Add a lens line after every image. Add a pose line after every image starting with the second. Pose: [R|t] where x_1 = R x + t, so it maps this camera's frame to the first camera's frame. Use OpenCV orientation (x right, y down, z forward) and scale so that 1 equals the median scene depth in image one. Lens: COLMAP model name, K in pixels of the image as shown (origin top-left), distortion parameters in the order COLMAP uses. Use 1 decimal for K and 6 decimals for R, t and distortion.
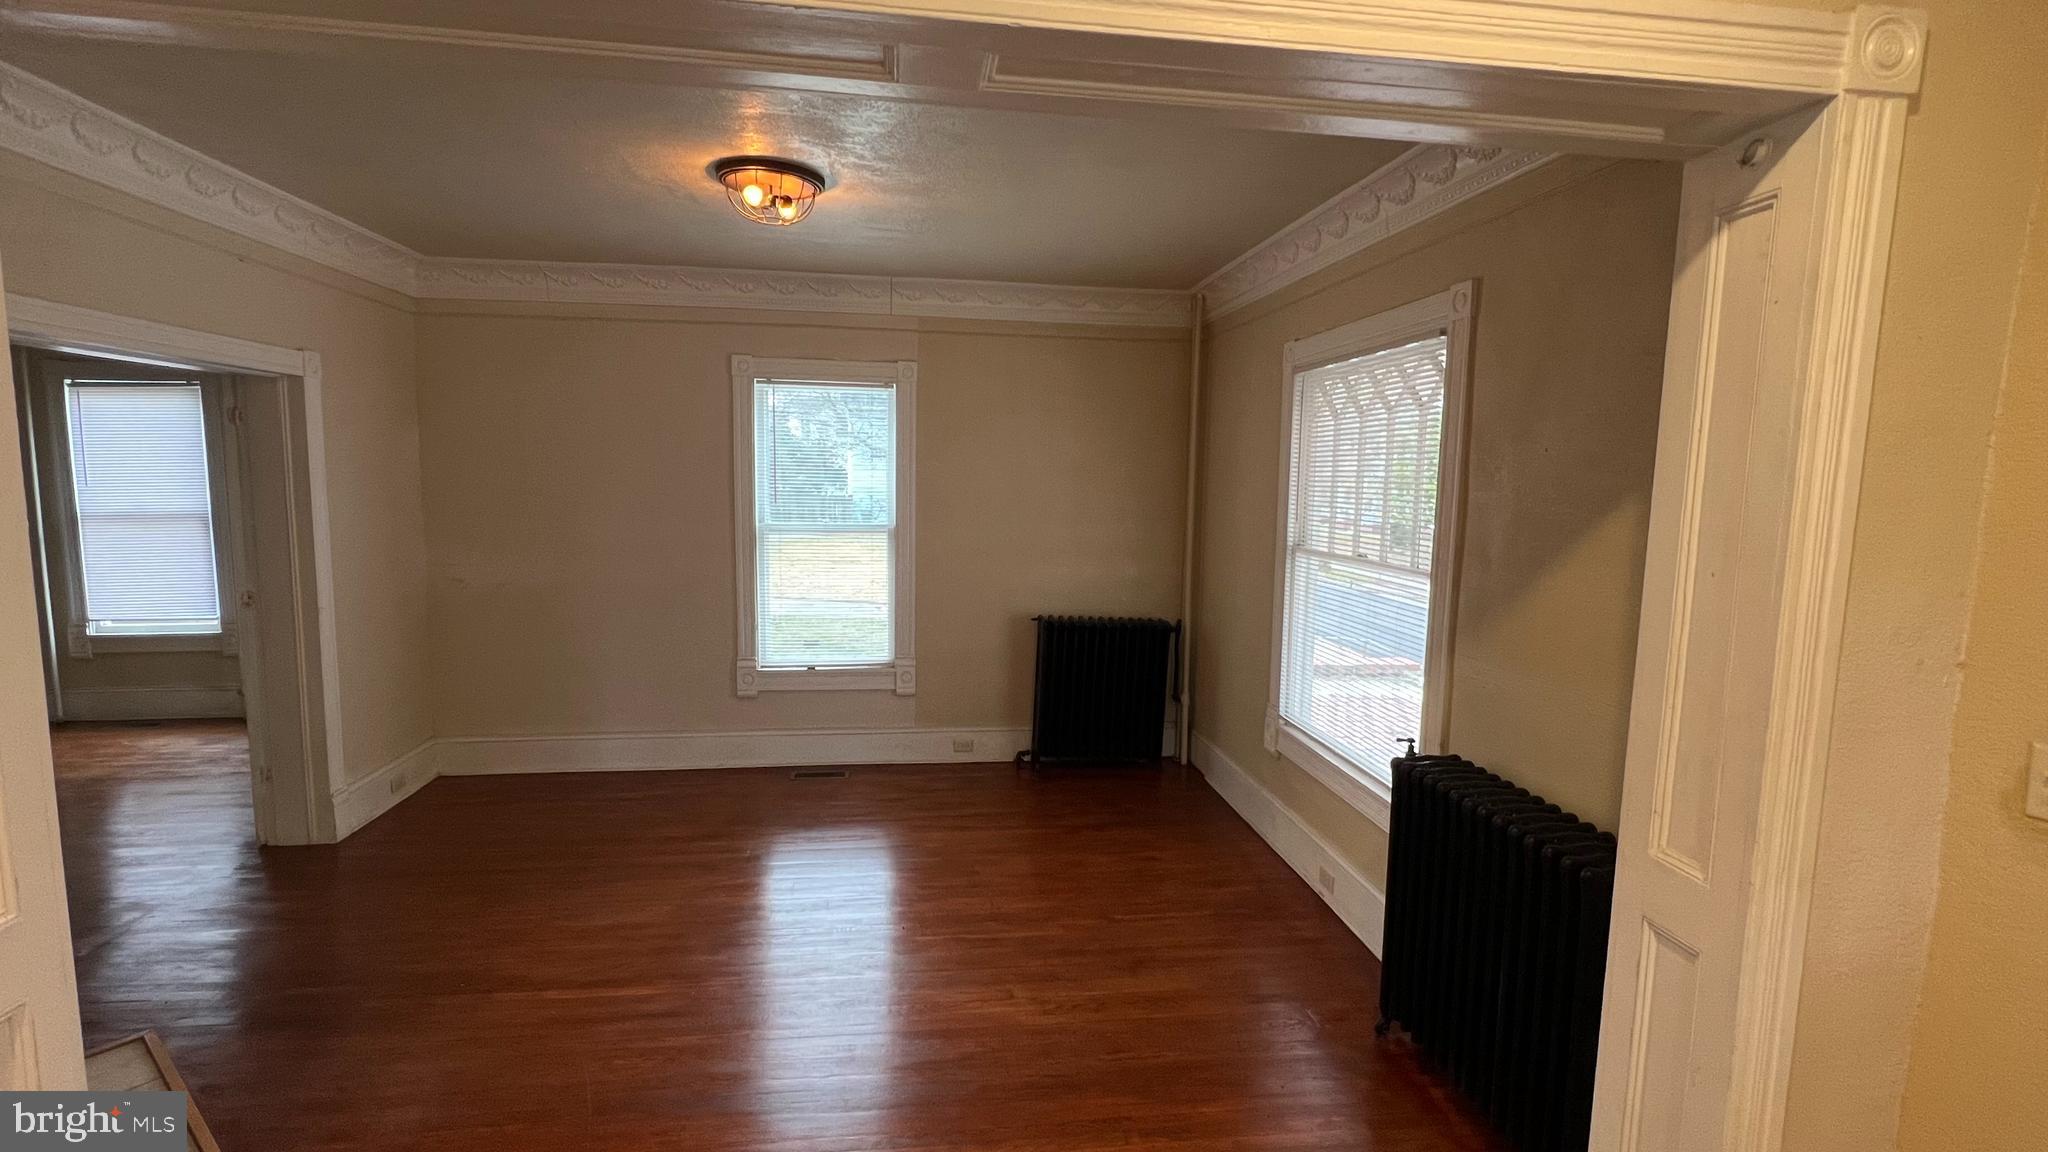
lens RADIAL K [[892.7, 0, 1011.5], [0, 892.7, 570.0], [0, 0, 1]] dist [-0.002379, 0.001532]
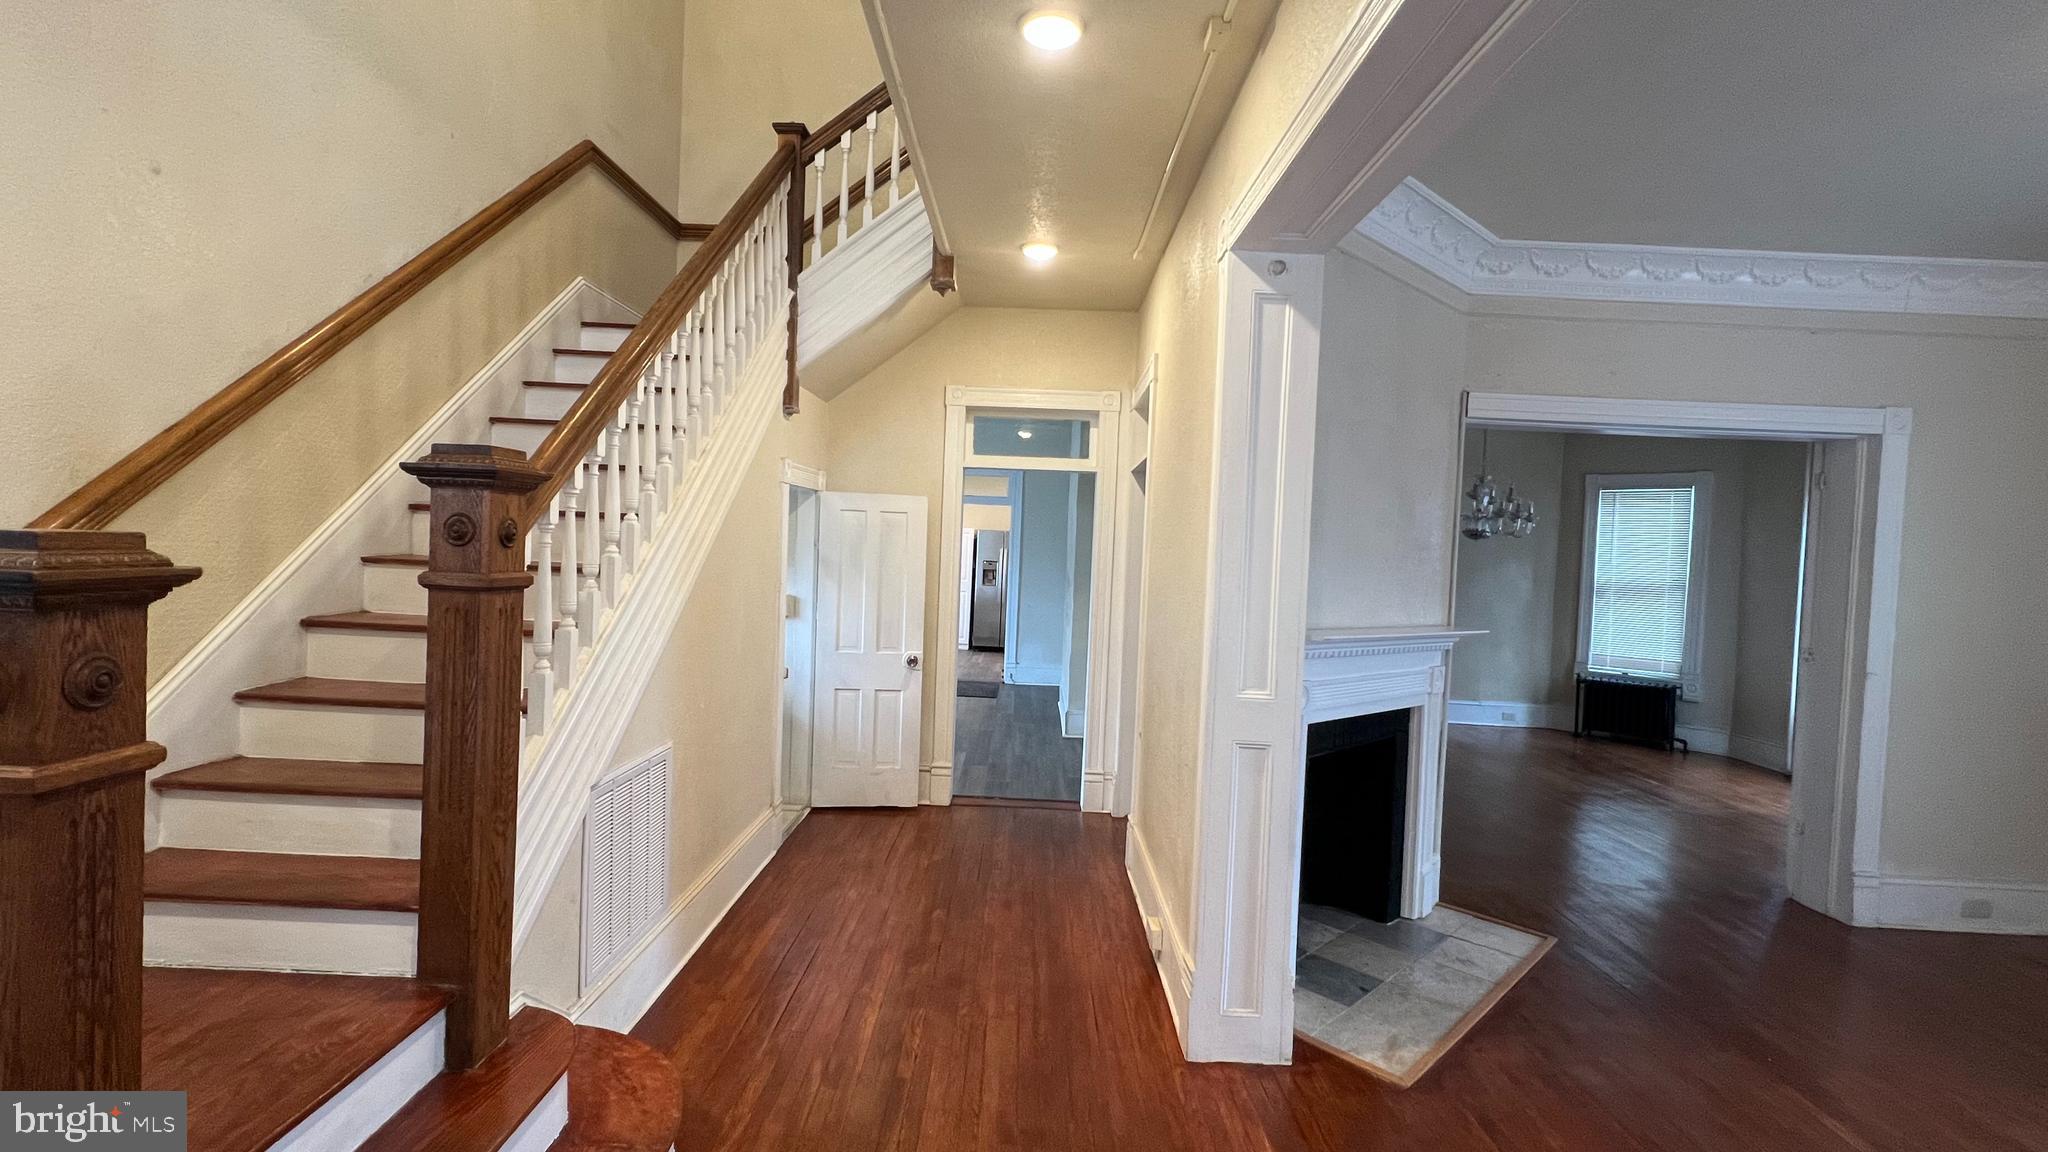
lens RADIAL K [[892.7, 0, 1021.1], [0, 892.7, 571.7], [0, 0, 1]] dist [-0.002379, 0.001532]
pose [[-0.132993, 0.006288, -0.991097, 0.273764], [-0.150636, 0.988235, 0.026483, 0.043846], [0.979603, 0.152817, -0.130481, 0.205051]]
